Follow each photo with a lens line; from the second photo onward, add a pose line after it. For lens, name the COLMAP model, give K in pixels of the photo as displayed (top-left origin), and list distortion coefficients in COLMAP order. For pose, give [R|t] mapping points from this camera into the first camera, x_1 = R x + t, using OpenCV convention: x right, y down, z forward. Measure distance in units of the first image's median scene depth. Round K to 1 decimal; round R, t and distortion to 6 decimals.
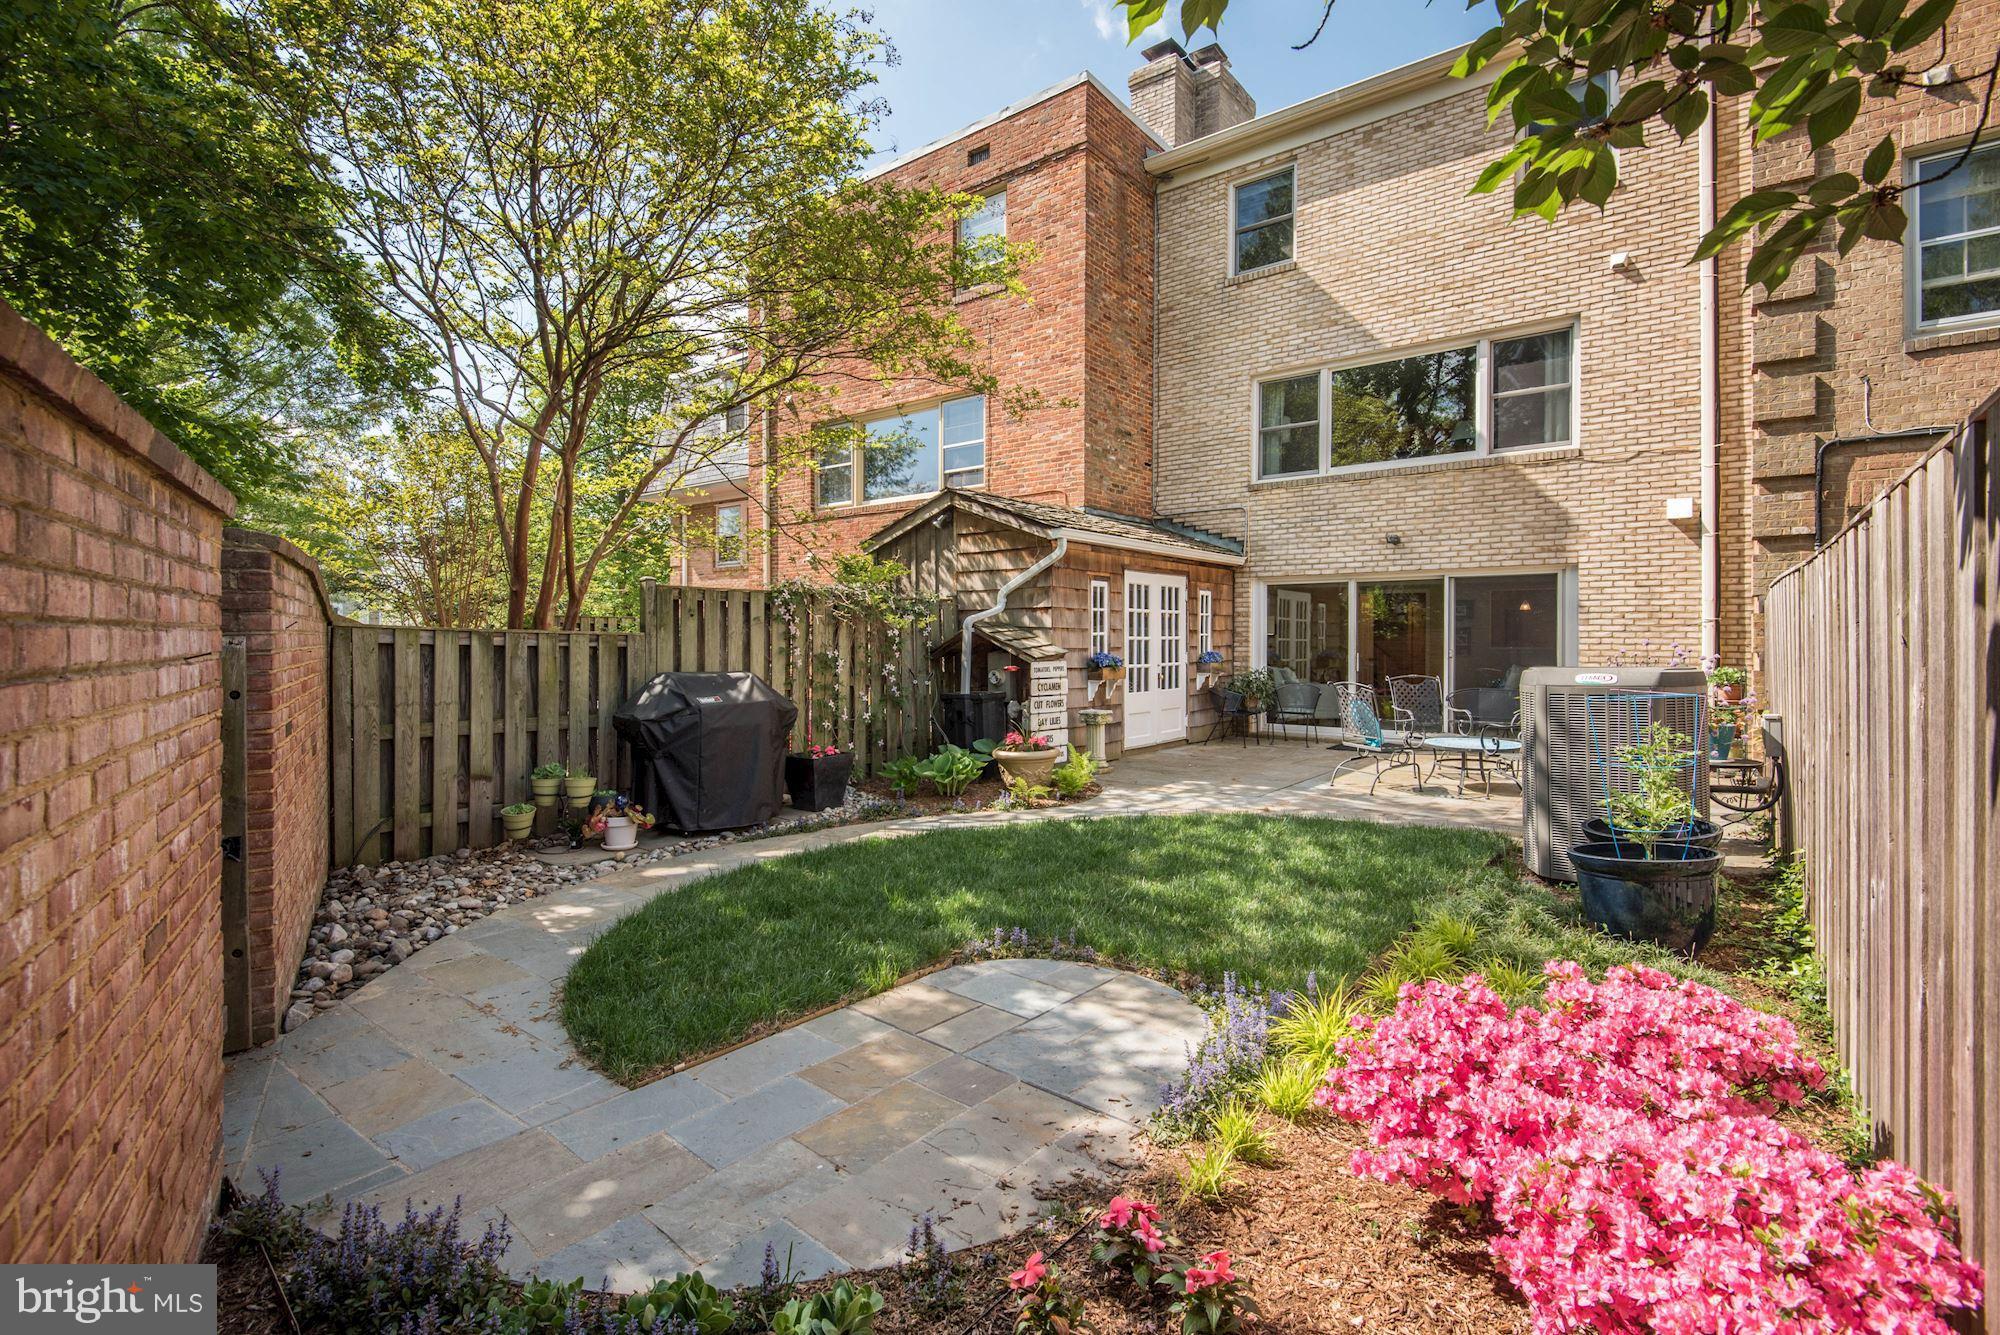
lens RADIAL K [[923.5, 0, 1009.9], [0, 923.5, 669.1], [0, 0, 1]] dist [0.031802, -0.013412]
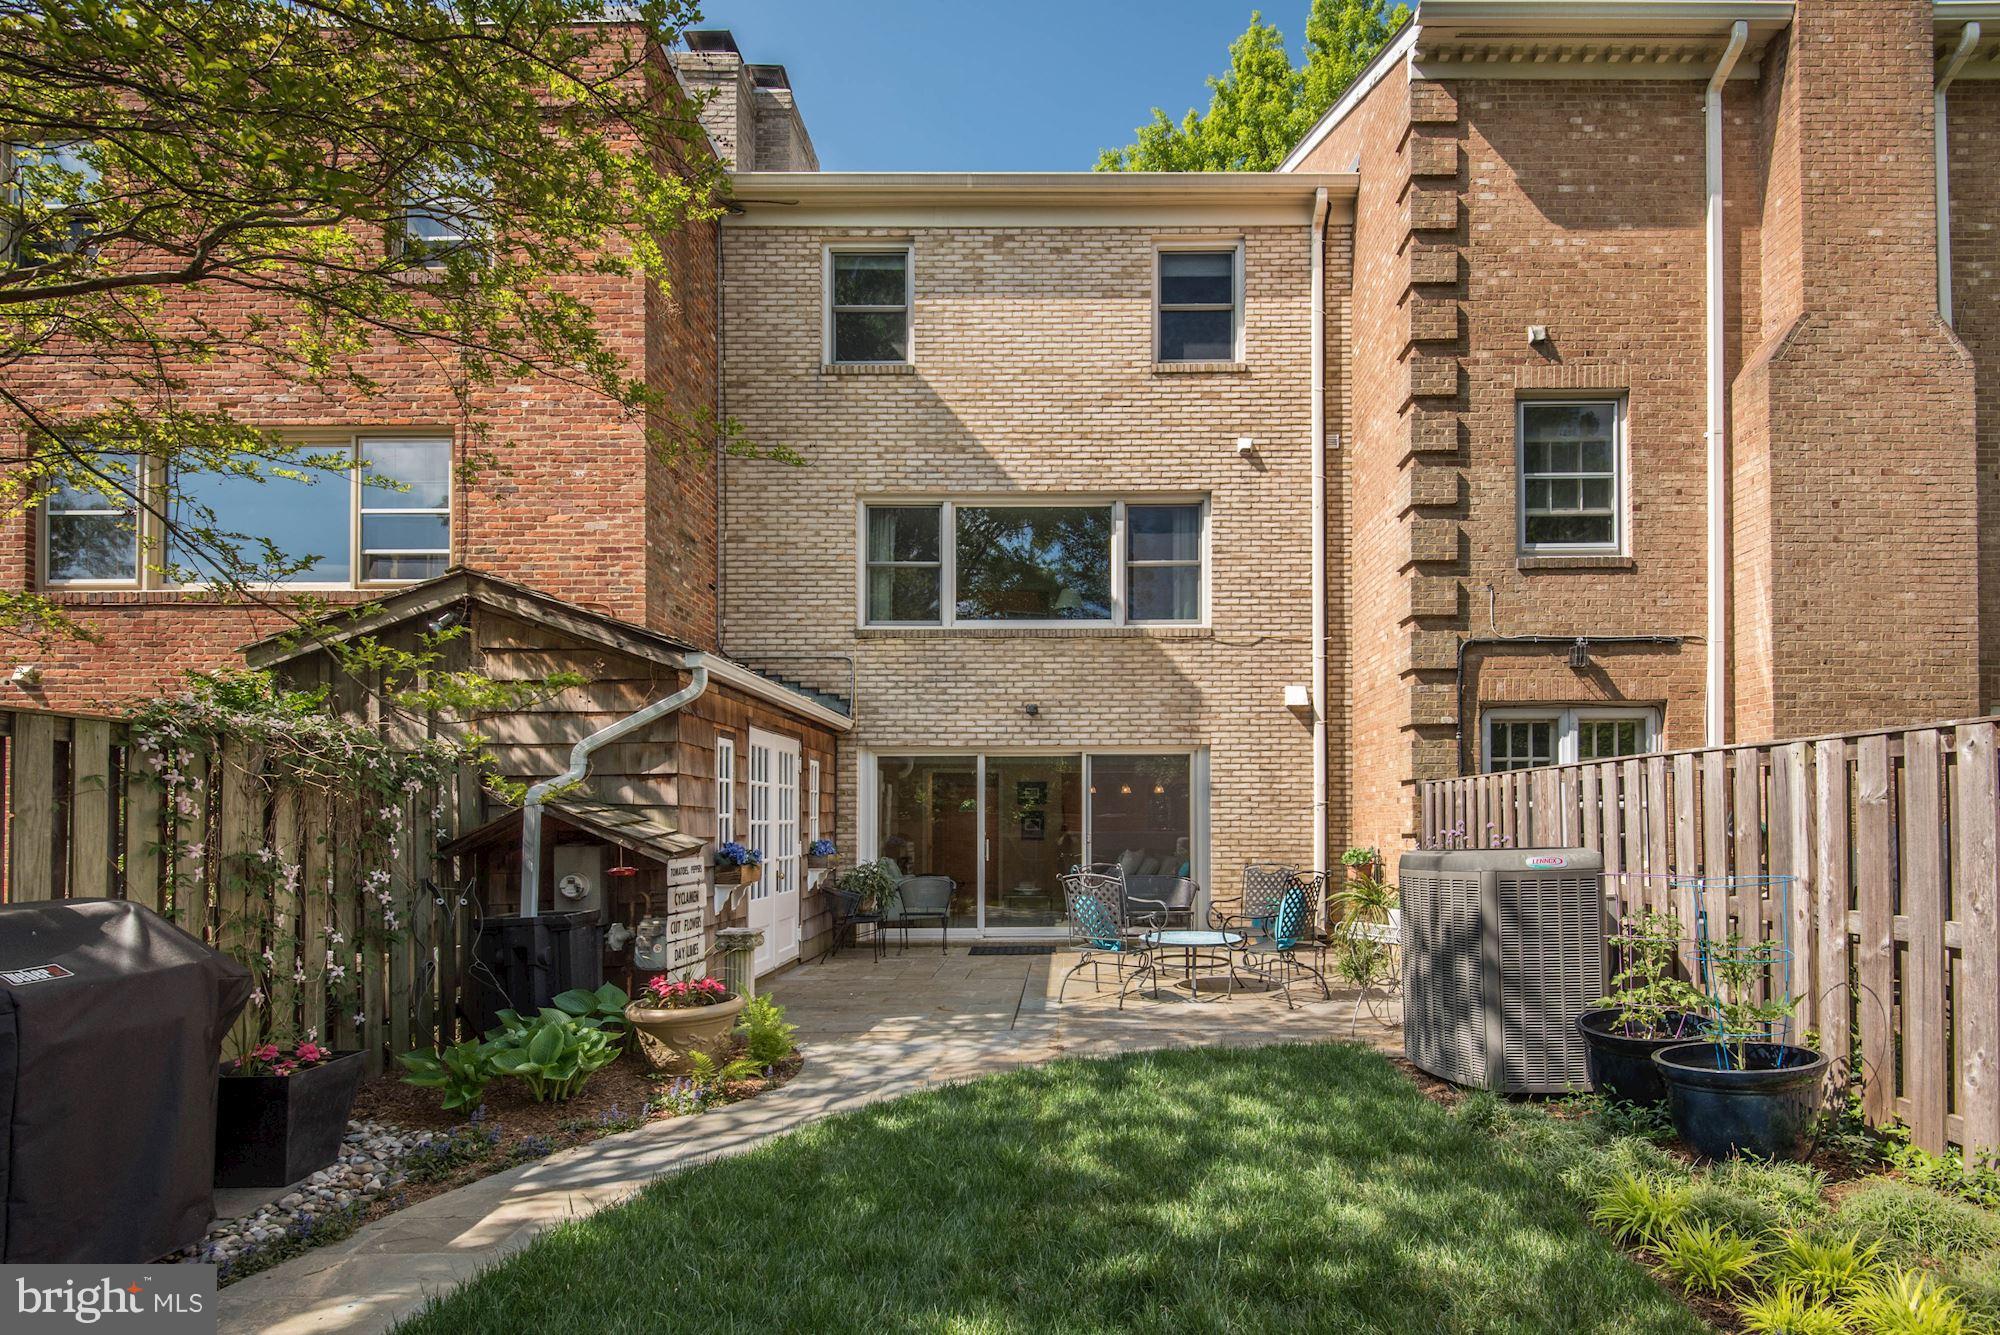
lens RADIAL K [[1023.0, 0, 1084.3], [0, 1023.0, 824.2], [0, 0, 1]] dist [0.041807, -0.020392]
pose [[0.790657, -0.003916, 0.612246, -0.158322], [0.025234, 0.999338, -0.026195, -0.005447], [-0.611739, 0.036160, 0.790233, 0.239475]]
